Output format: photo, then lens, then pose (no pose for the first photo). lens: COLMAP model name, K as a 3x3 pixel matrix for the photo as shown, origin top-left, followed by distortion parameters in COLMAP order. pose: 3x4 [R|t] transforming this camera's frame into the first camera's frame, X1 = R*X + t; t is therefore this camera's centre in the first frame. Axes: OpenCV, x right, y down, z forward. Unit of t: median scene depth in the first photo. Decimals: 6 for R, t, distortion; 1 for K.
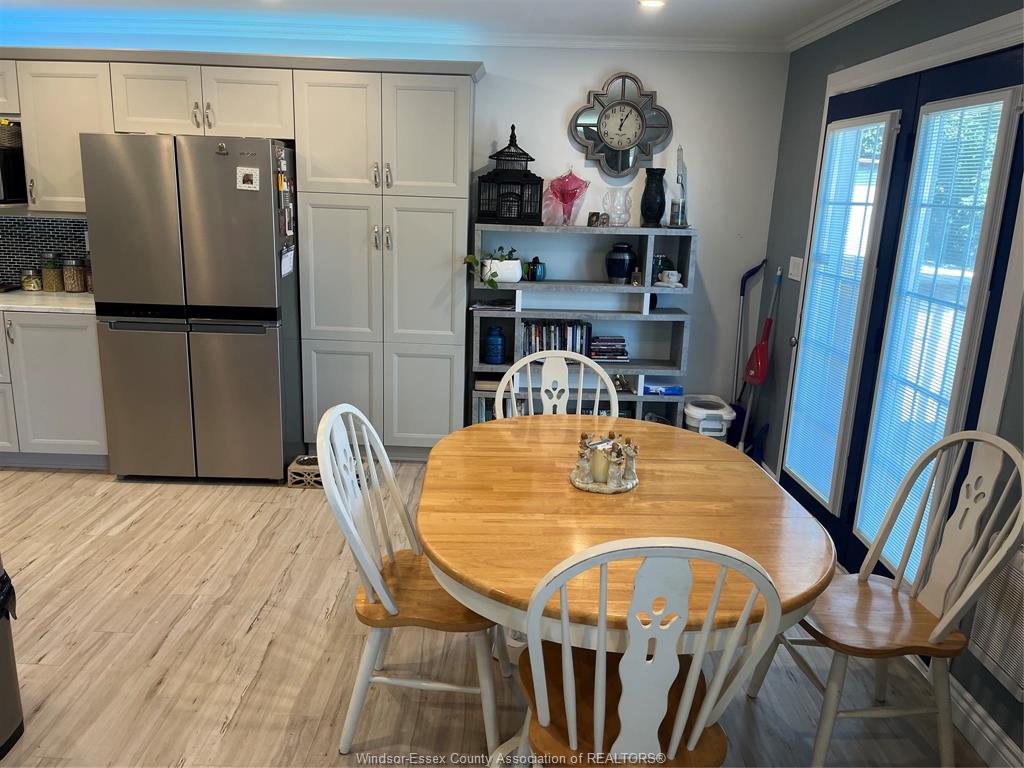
lens RADIAL K [[777.5, 0, 510.3], [0, 777.5, 385.8], [0, 0, 1]] dist [0.050326, -0.060200]
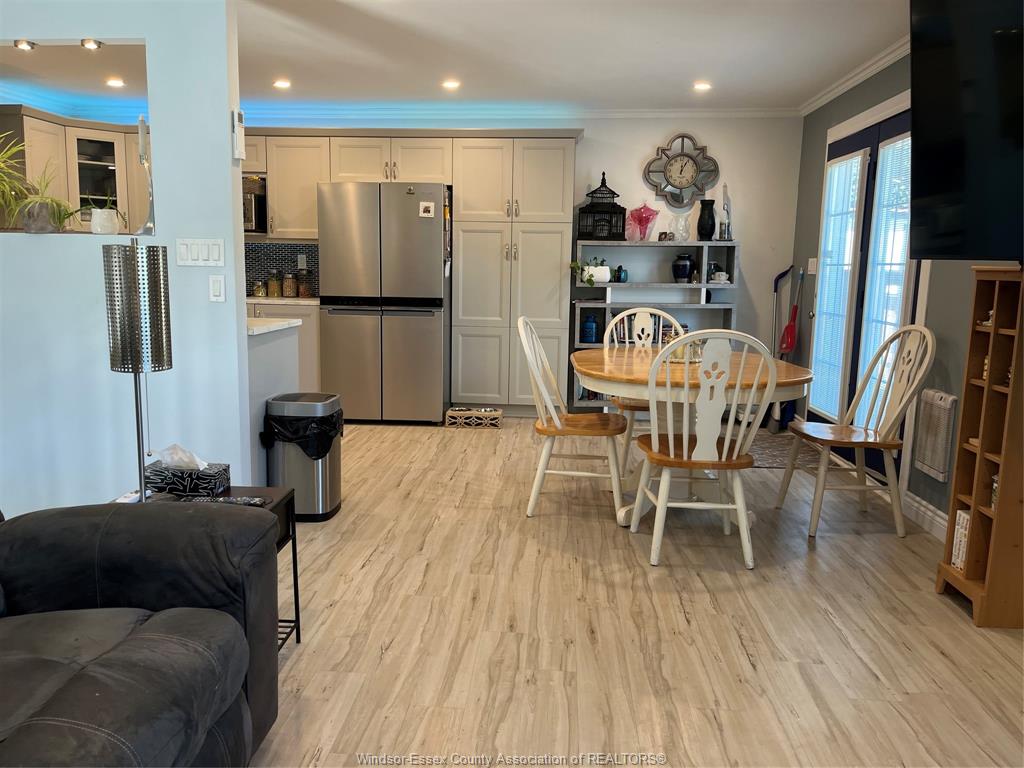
lens RADIAL K [[777.5, 0, 509.7], [0, 777.5, 381.1], [0, 0, 1]] dist [0.050326, -0.060200]
pose [[0.997675, -0.006968, -0.067798, -0.074529], [0.000258, 0.995138, -0.098489, 0.183676], [0.068154, 0.098242, 0.992826, -0.379372]]
